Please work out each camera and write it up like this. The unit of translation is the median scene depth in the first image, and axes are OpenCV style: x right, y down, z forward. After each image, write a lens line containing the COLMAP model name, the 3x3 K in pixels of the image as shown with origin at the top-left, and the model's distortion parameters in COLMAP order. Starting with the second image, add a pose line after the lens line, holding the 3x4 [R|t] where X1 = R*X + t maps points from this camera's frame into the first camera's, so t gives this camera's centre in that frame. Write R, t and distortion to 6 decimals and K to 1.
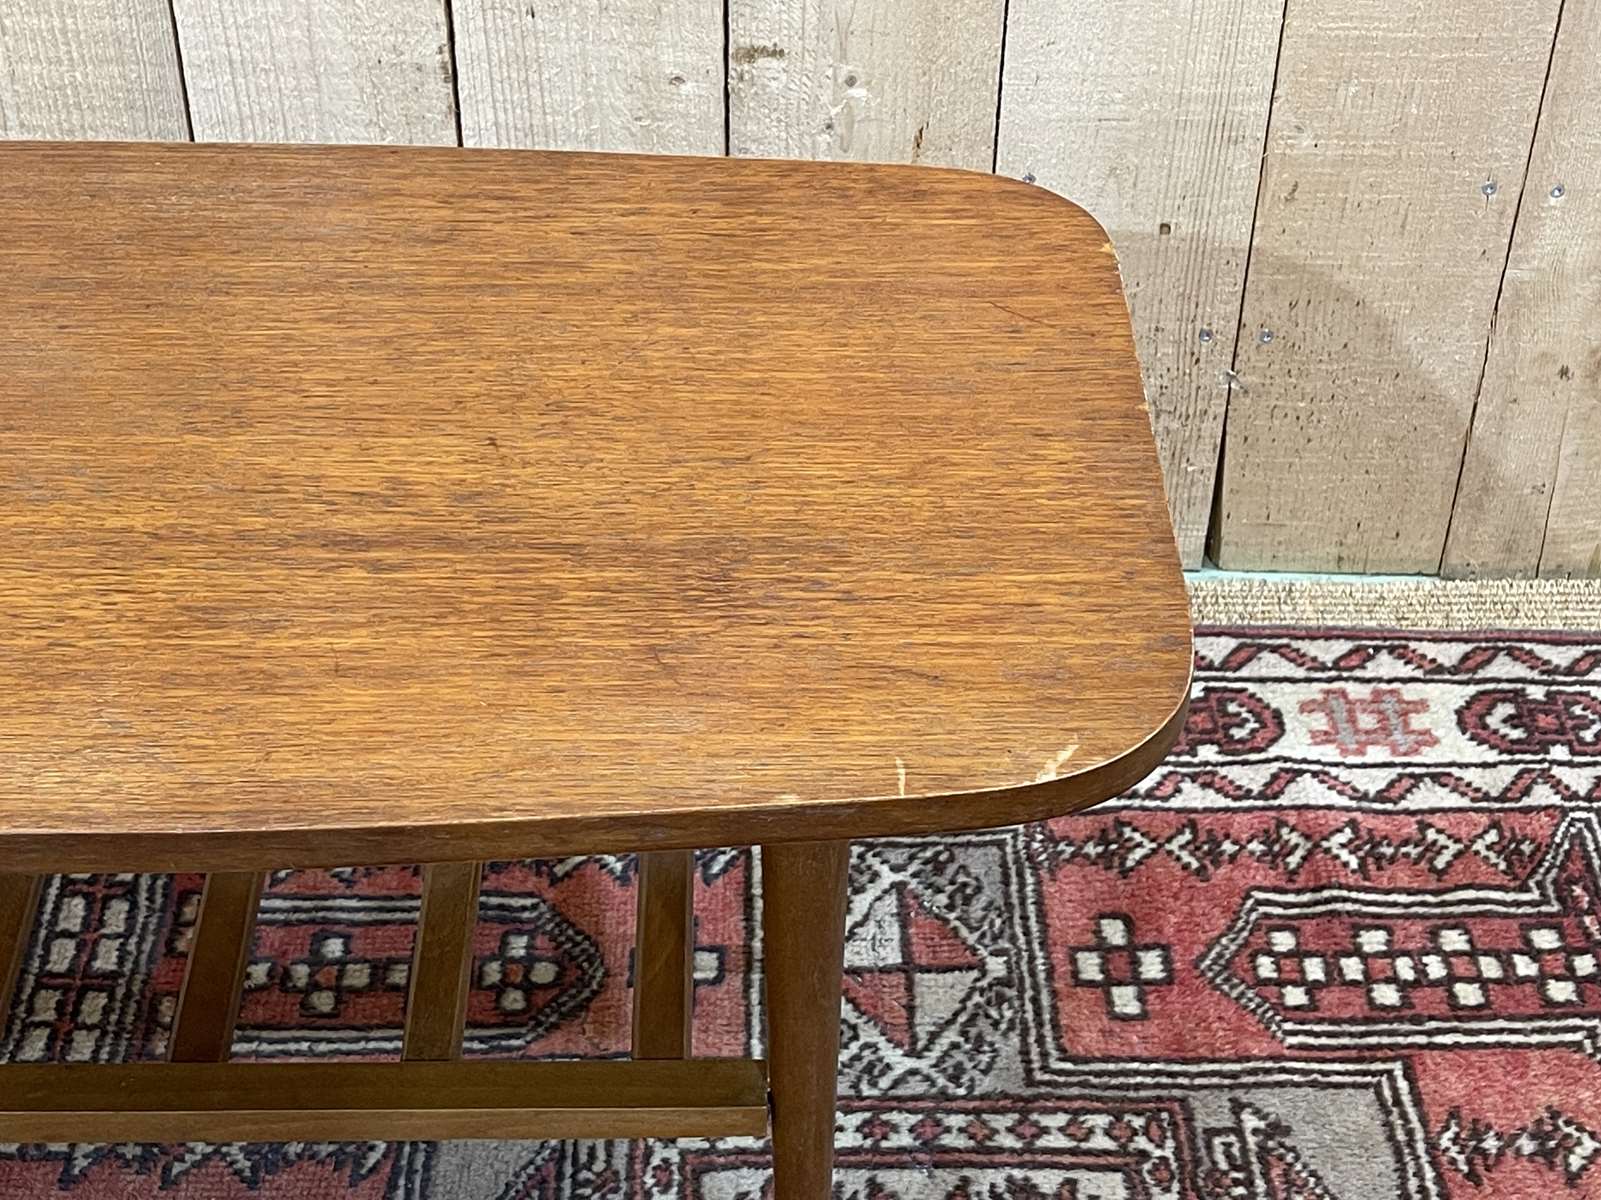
lens RADIAL K [[2603.2, 0, 795.5], [0, 2603.2, 604.4], [0, 0, 1]] dist [0.084551, 0.000000]
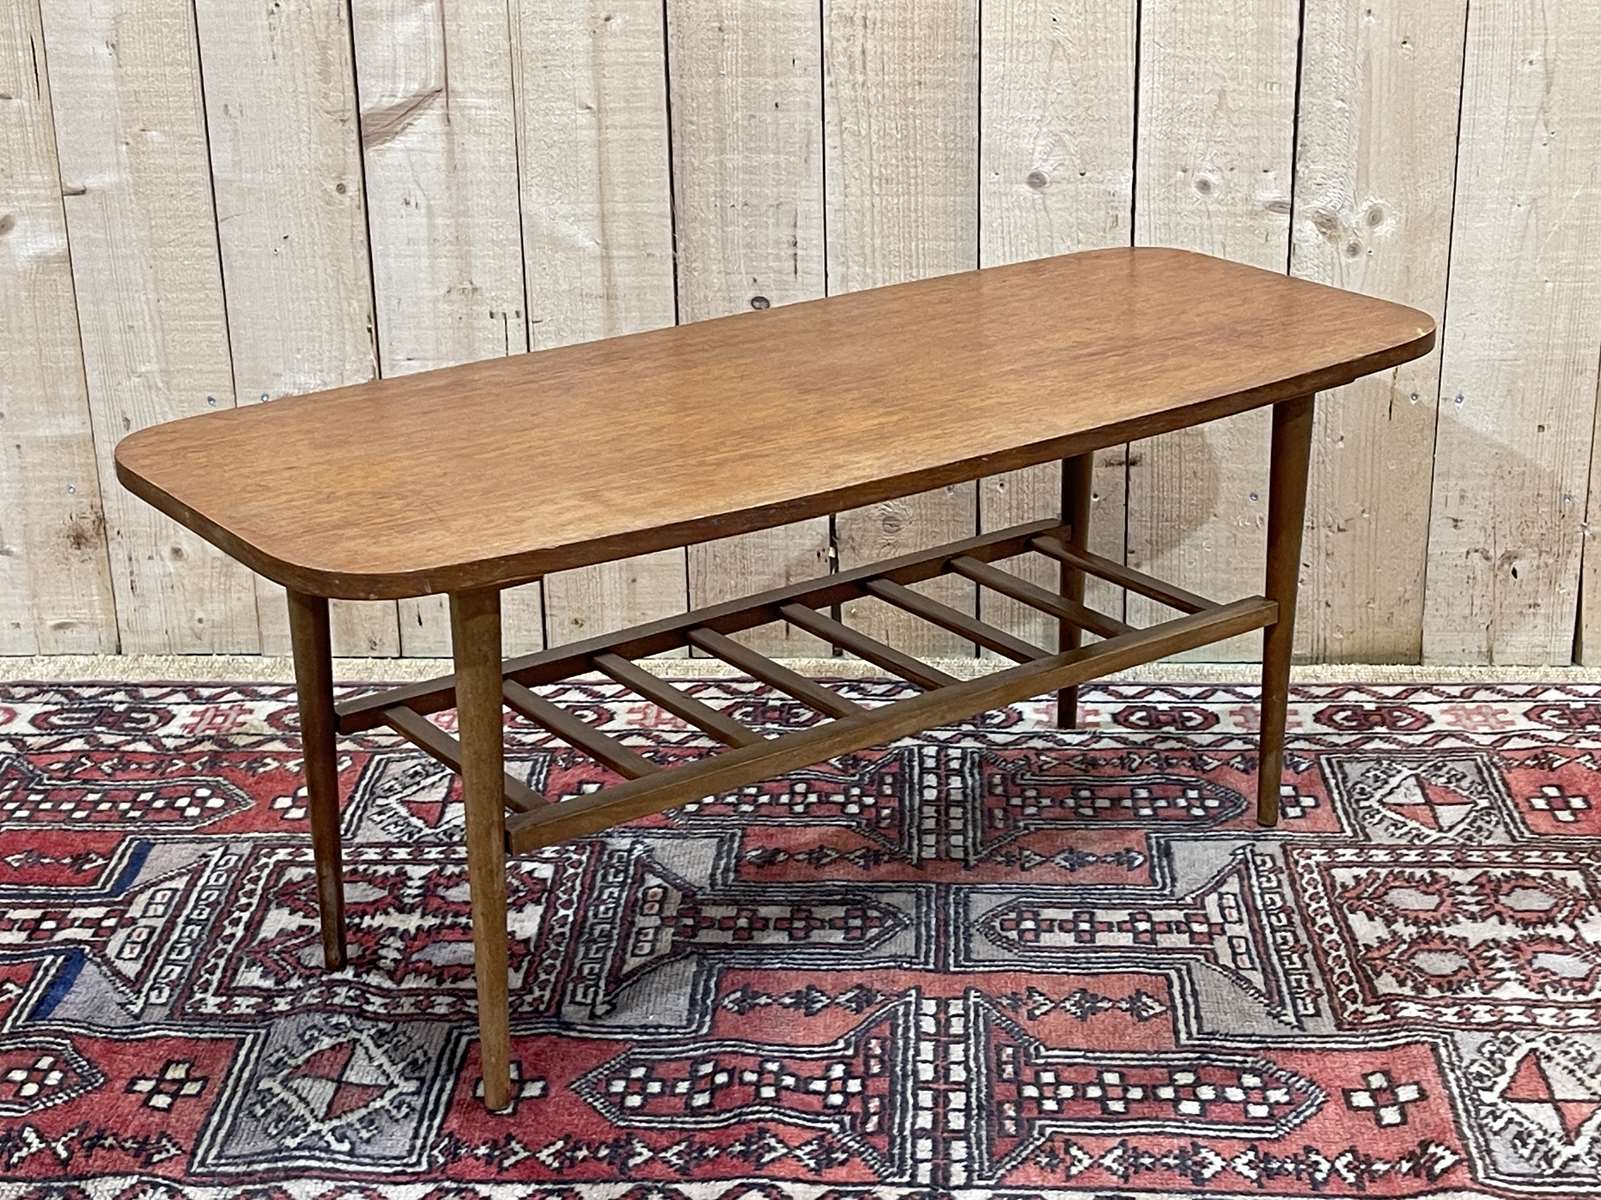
lens RADIAL K [[2603.2, 0, 820.5], [0, 2603.2, 608.1], [0, 0, 1]] dist [0.084551, 0.000000]
pose [[0.998265, -0.009927, -0.058034, -0.243618], [-0.009468, 0.945789, -0.324643, 0.557715], [0.058111, 0.324630, 0.944054, -0.641468]]
